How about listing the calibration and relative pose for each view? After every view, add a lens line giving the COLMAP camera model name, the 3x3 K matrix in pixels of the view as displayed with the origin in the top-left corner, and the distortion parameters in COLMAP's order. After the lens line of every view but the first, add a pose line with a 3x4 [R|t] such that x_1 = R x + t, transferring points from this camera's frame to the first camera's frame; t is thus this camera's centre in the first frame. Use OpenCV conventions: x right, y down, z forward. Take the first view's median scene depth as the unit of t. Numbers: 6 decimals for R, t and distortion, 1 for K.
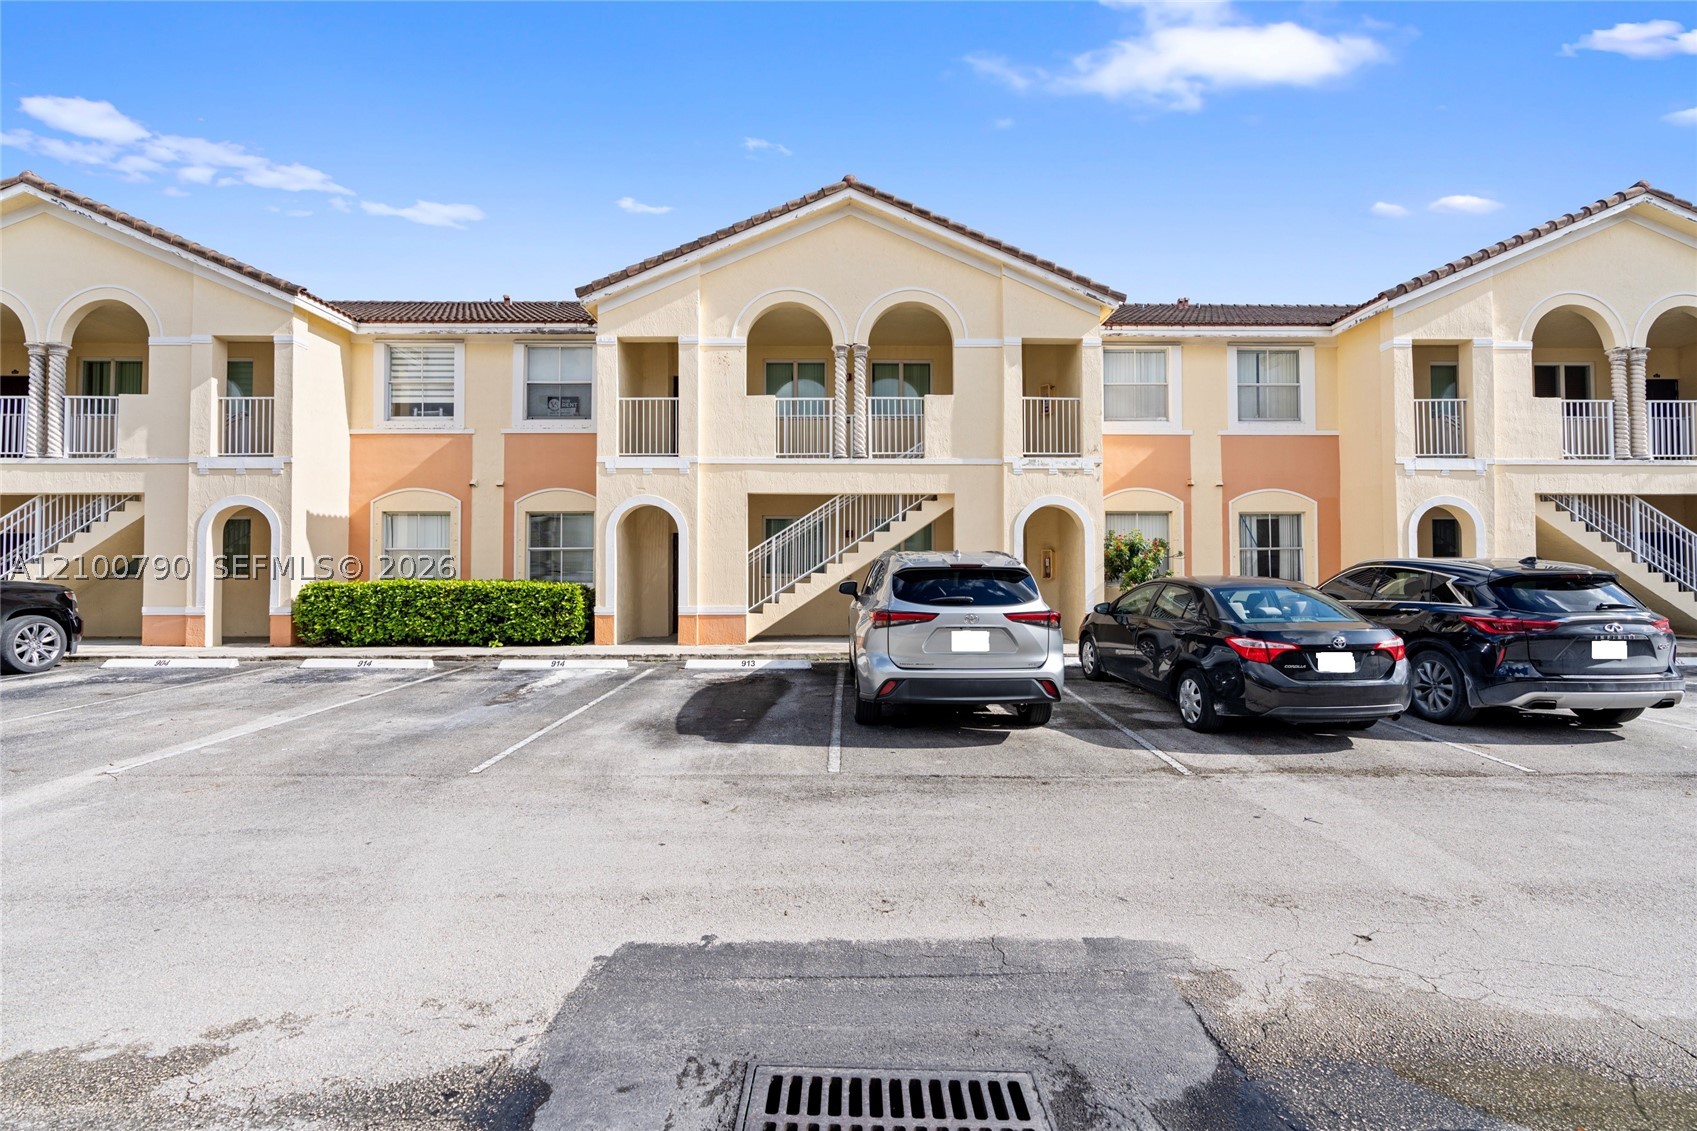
lens RADIAL K [[775.5, 0, 853.2], [0, 775.5, 580.2], [0, 0, 1]] dist [-0.002795, 0.000571]
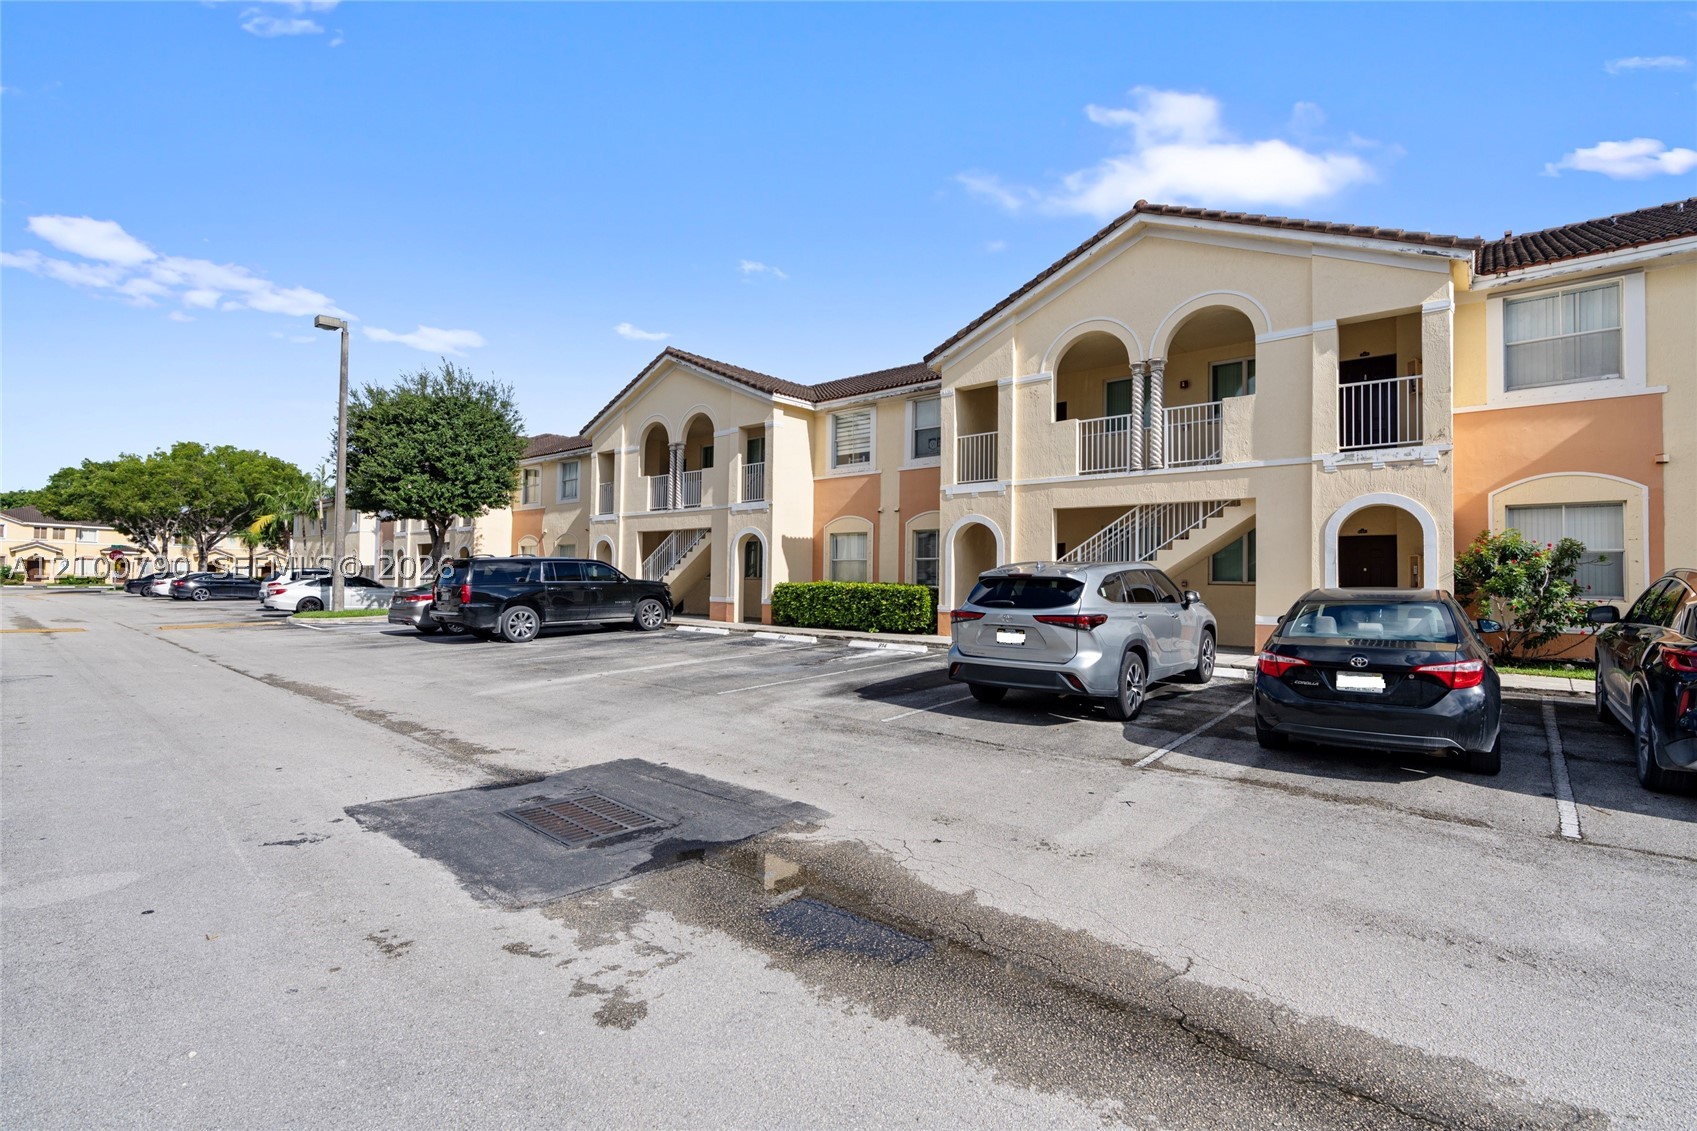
lens RADIAL K [[787.2, 0, 840.1], [0, 787.2, 575.5], [0, 0, 1]] dist [-0.001636, 0.000441]
pose [[0.741125, 0.006196, -0.671338, 0.403177], [-0.014058, 0.999881, -0.006292, -0.003518], [0.671219, 0.014101, 0.741125, -0.052855]]
